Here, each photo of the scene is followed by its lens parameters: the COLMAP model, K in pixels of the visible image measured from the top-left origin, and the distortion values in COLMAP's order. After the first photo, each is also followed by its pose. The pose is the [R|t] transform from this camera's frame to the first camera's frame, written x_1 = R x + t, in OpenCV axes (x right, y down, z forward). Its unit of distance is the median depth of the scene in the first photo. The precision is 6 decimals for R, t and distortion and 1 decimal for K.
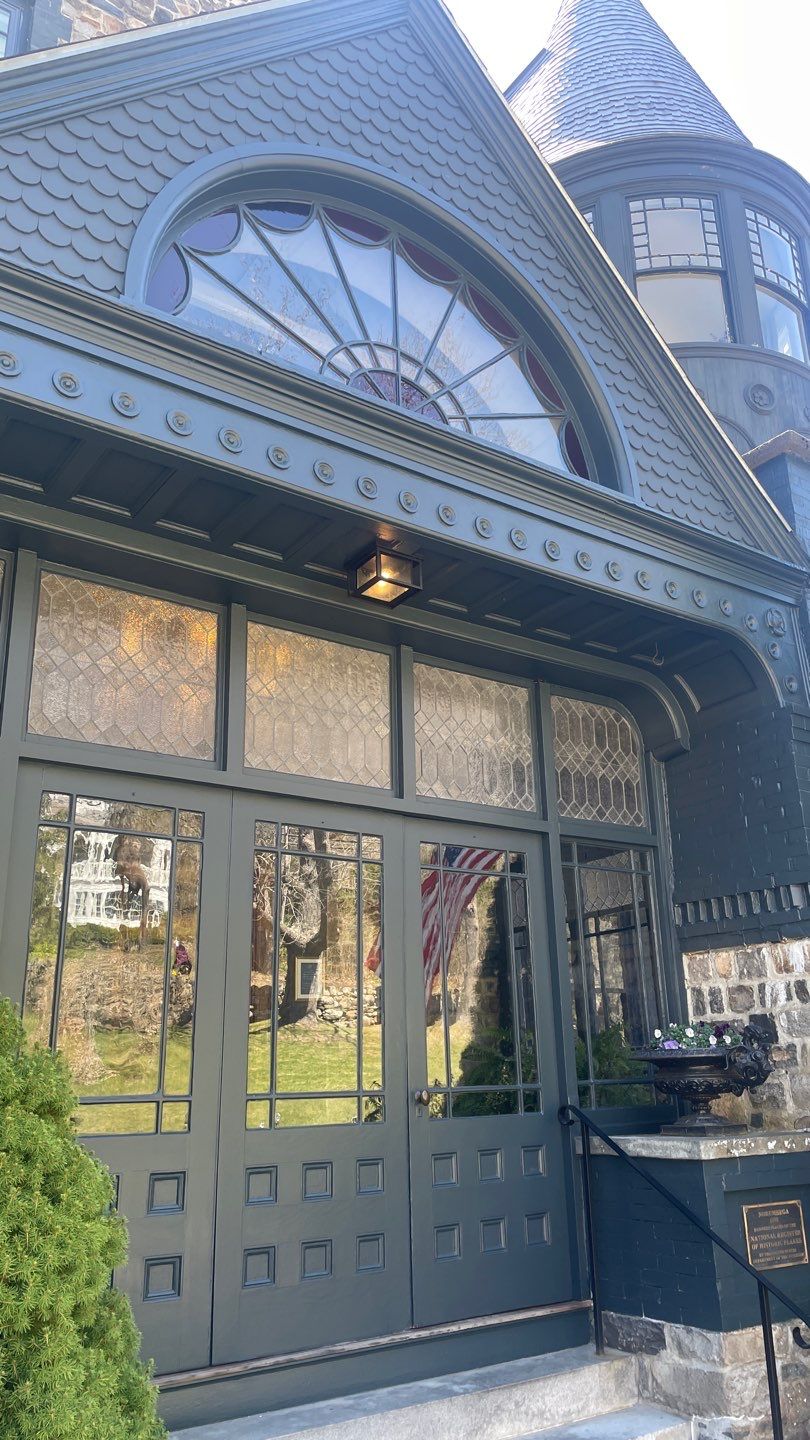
lens RADIAL K [[1088.6, 0, 405.0], [0, 1088.6, 720.0], [0, 0, 1]] dist [0.094356, -0.111362]
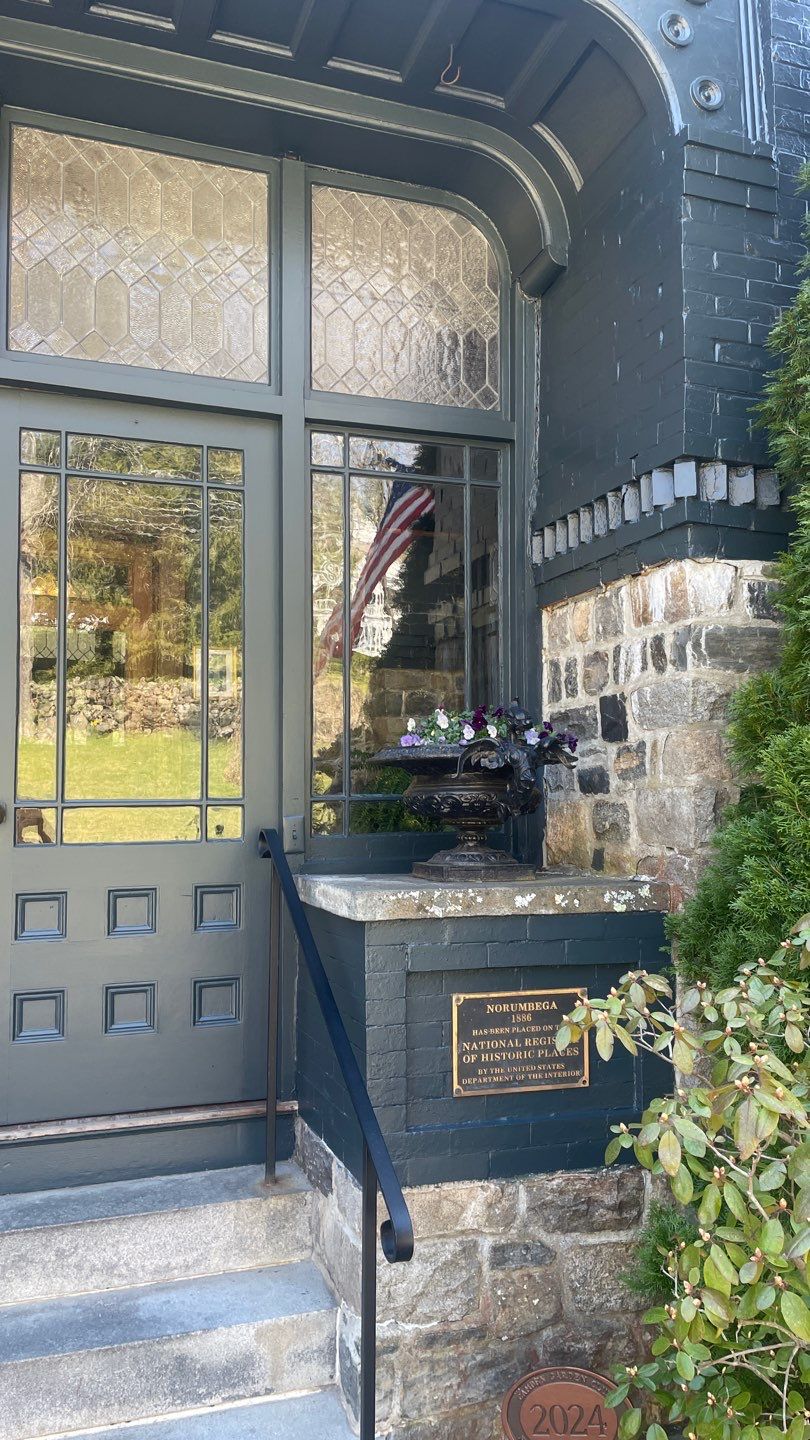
lens RADIAL K [[1088.6, 0, 405.0], [0, 1088.6, 720.0], [0, 0, 1]] dist [0.094356, -0.111362]
pose [[0.962646, 0.004365, -0.270727, 0.383256], [0.061025, 0.970647, 0.232639, 0.136857], [0.263796, -0.240471, 0.934123, 0.417865]]
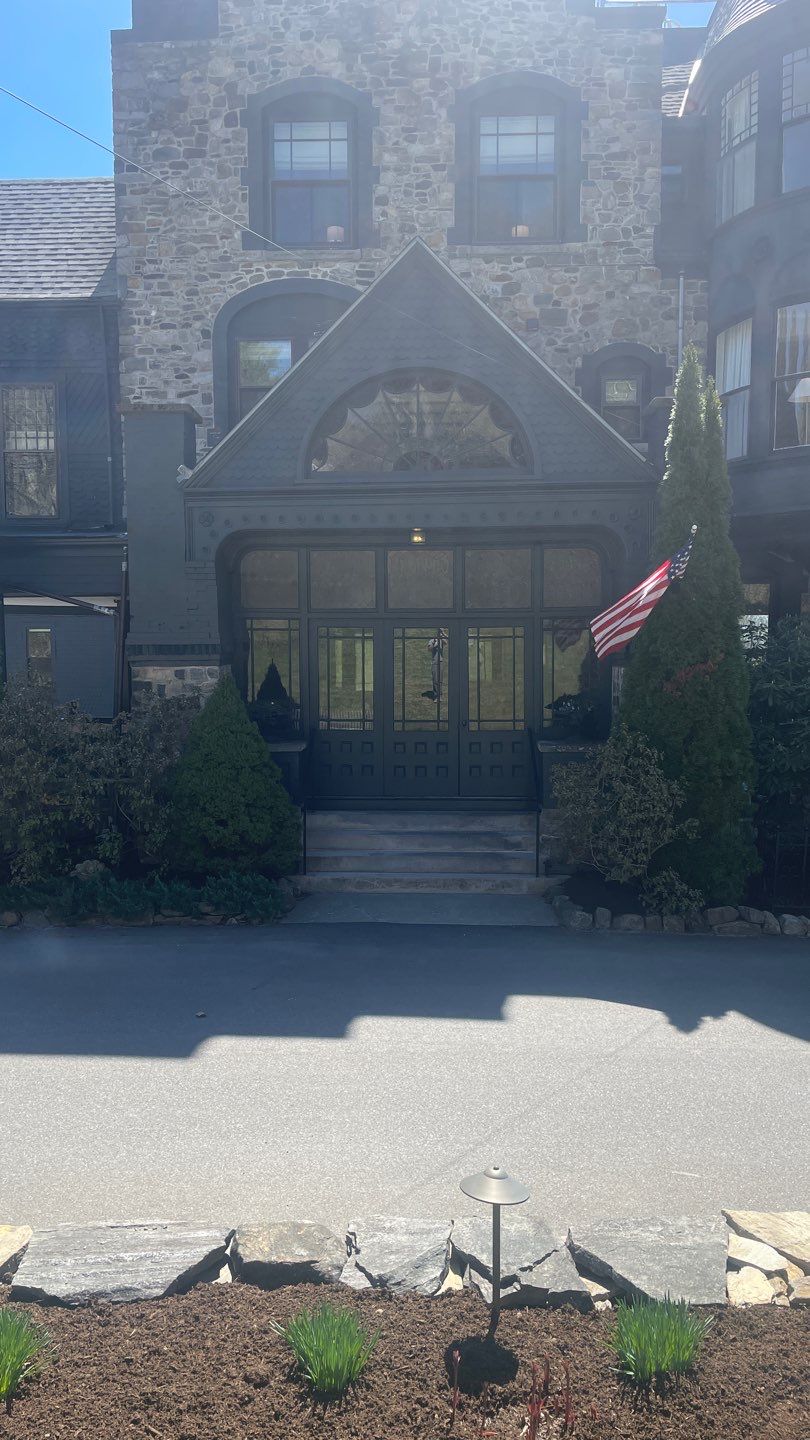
lens RADIAL K [[1088.6, 0, 405.0], [0, 1088.6, 720.0], [0, 0, 1]] dist [0.094356, -0.111362]
pose [[0.798222, 0.072775, -0.597951, 1.361866], [0.171948, 0.923843, 0.341977, -0.553358], [0.577300, -0.375790, 0.724918, -0.939296]]
